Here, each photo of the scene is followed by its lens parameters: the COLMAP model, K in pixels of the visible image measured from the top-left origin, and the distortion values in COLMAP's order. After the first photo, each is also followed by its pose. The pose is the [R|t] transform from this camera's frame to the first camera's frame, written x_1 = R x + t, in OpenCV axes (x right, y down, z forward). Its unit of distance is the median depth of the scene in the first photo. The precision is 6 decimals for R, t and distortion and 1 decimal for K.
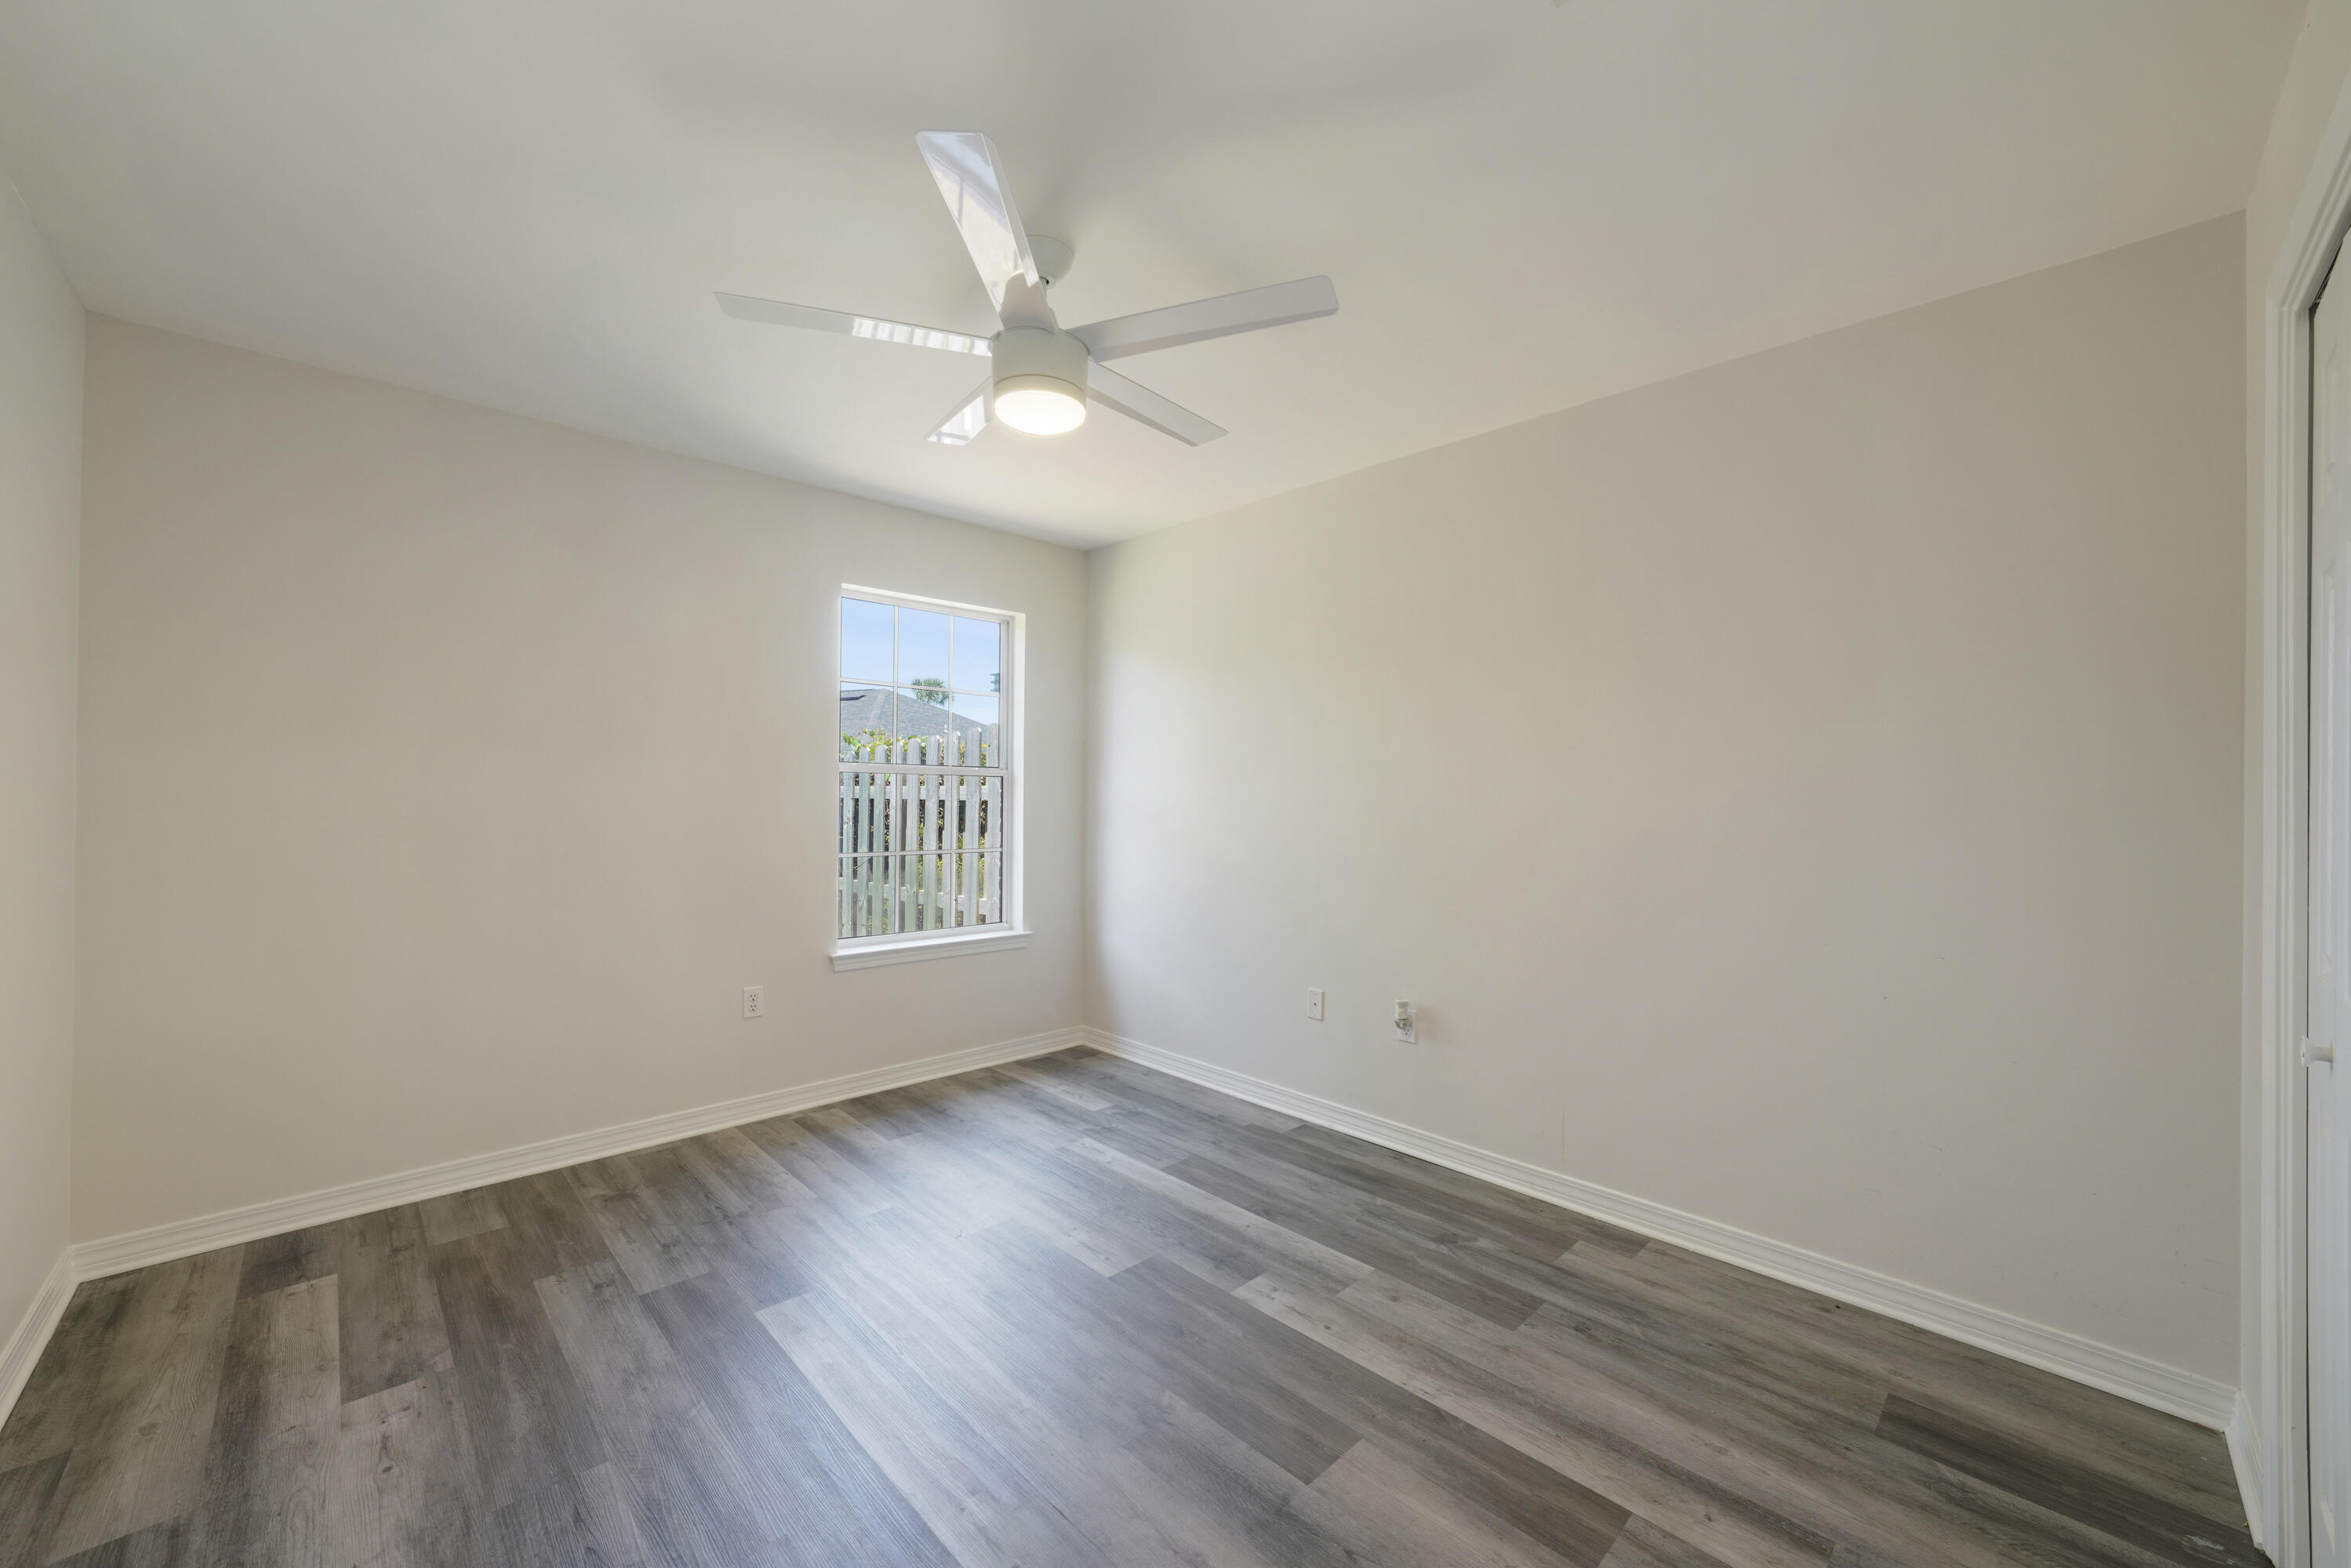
lens RADIAL K [[891.9, 0, 1188.8], [0, 891.9, 789.1], [0, 0, 1]] dist [-0.023605, 0.007484]
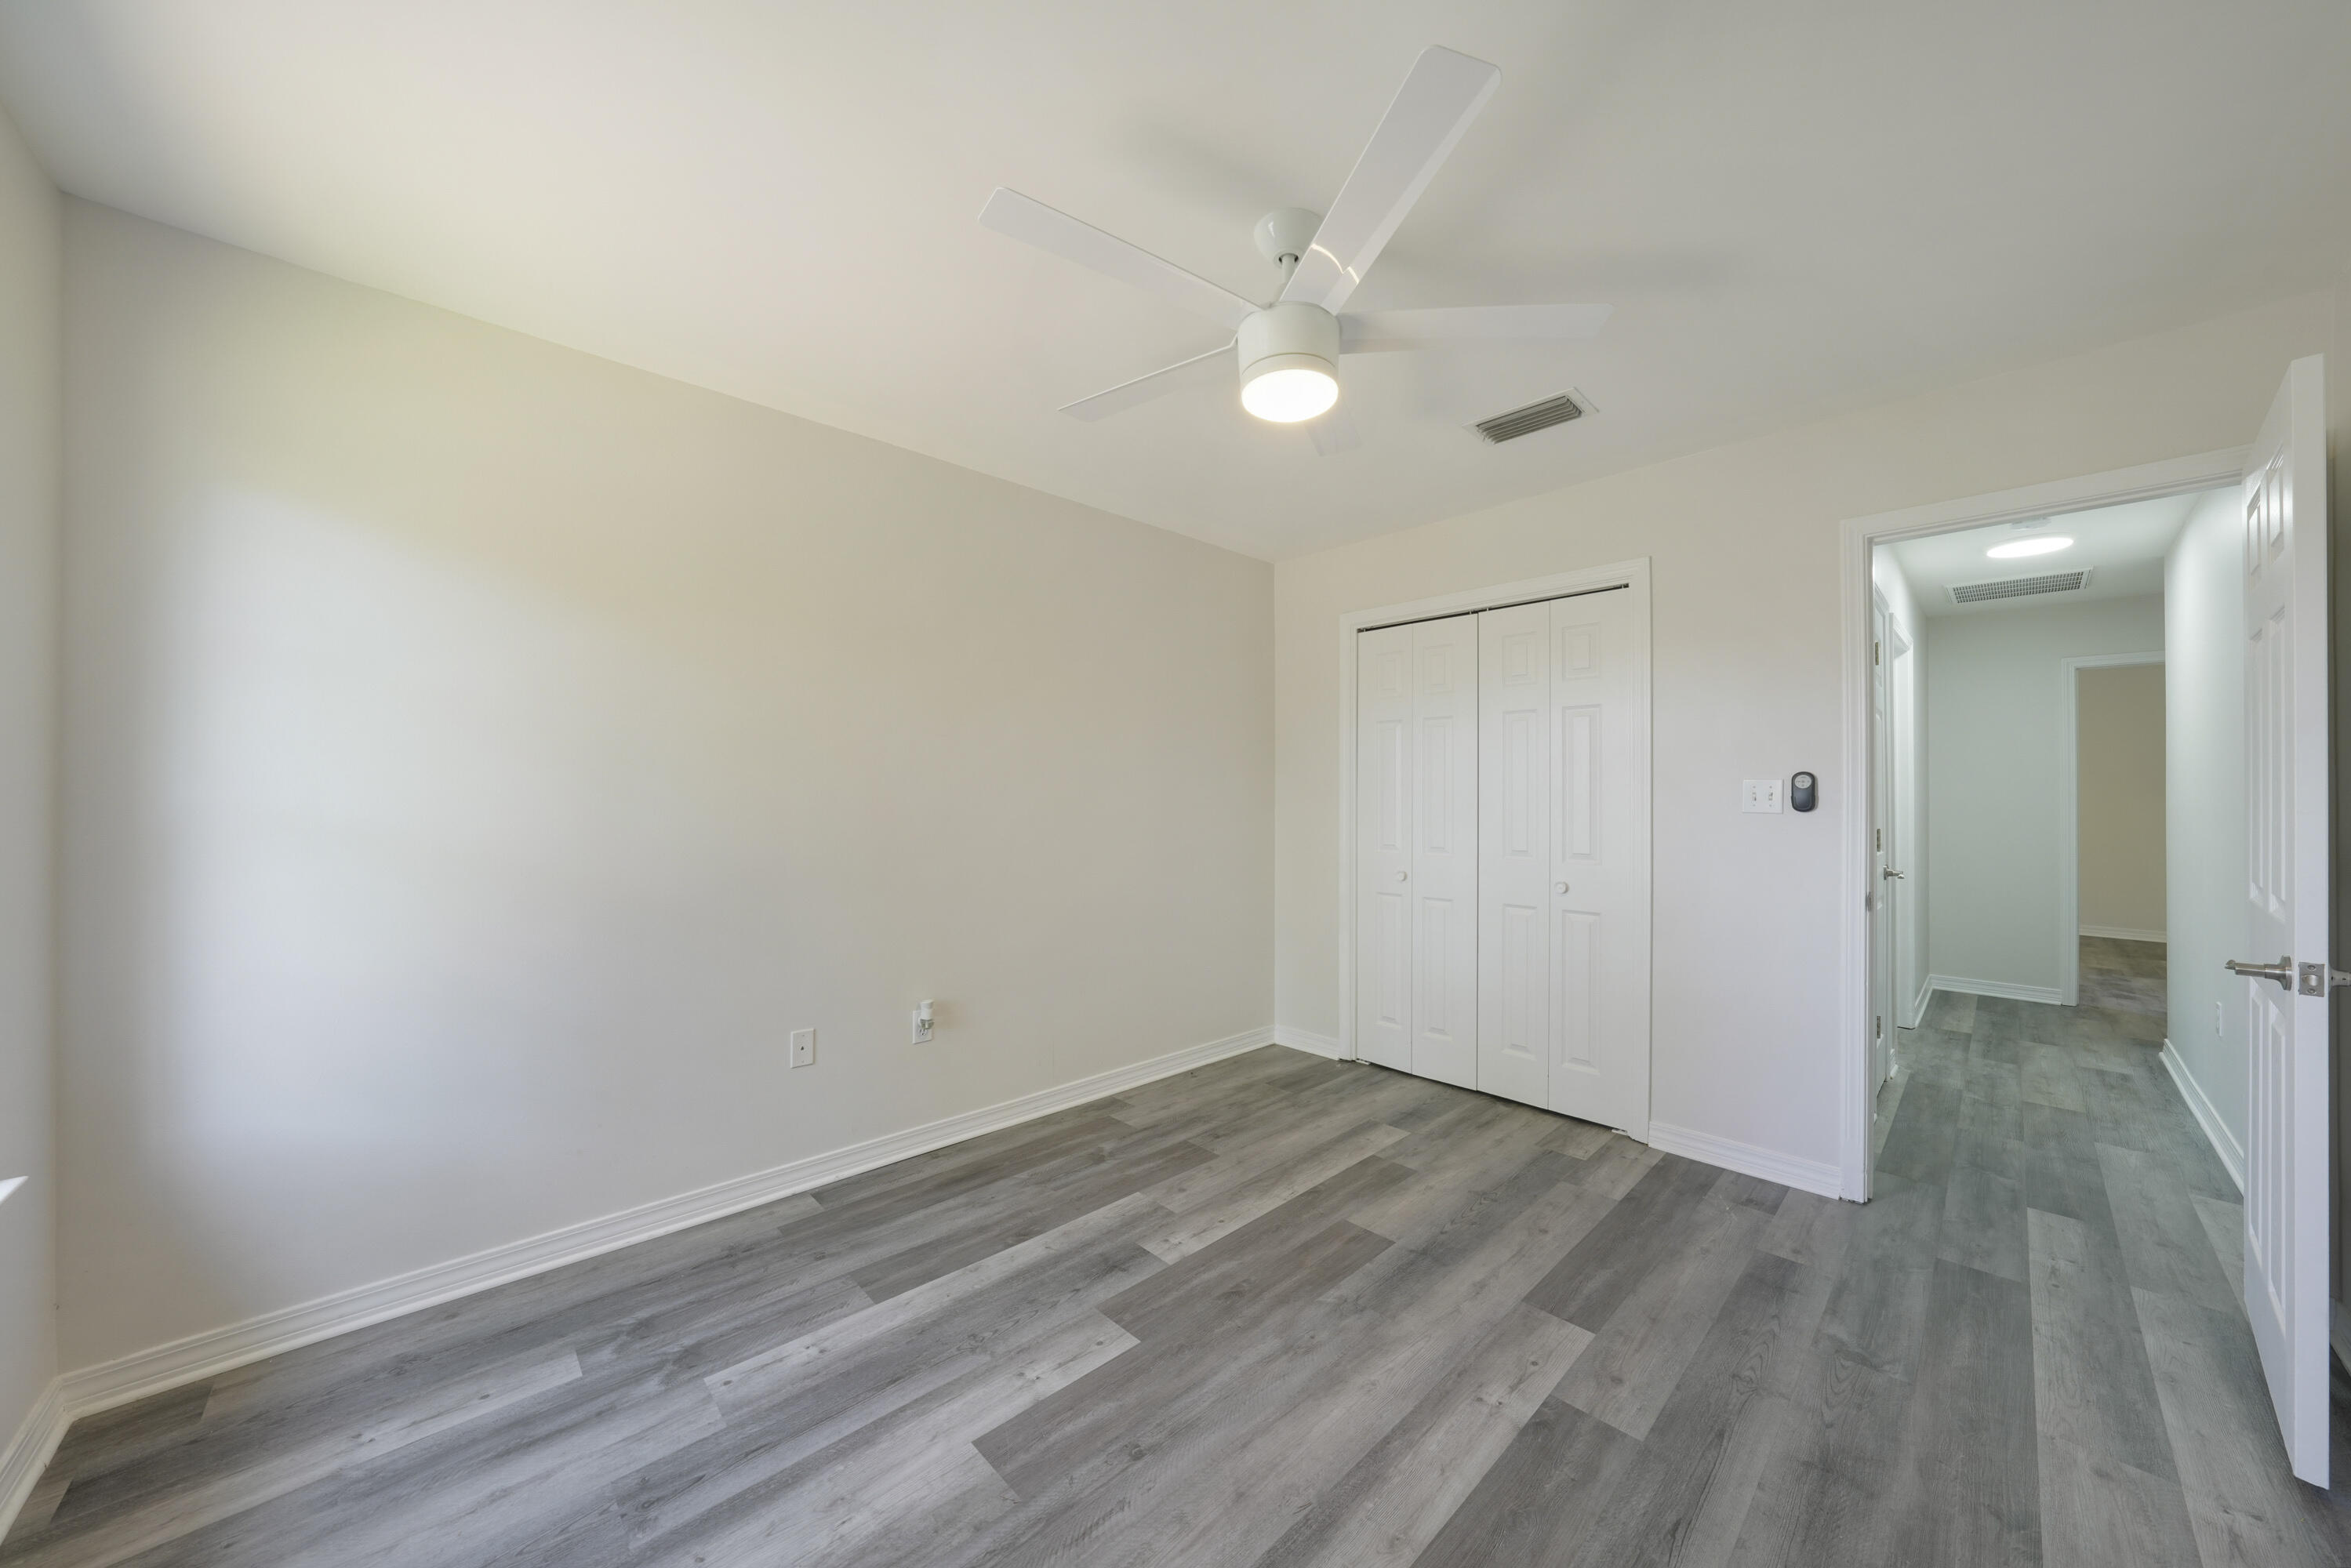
lens RADIAL K [[814.3, 0, 1161.6], [0, 814.3, 784.5], [0, 0, 1]] dist [-0.015870, 0.000458]
pose [[0.018622, 0.006716, 0.999804, -0.849910], [-0.009124, 0.999937, -0.006547, -0.005130], [-0.999785, -0.009000, 0.018682, 0.904480]]
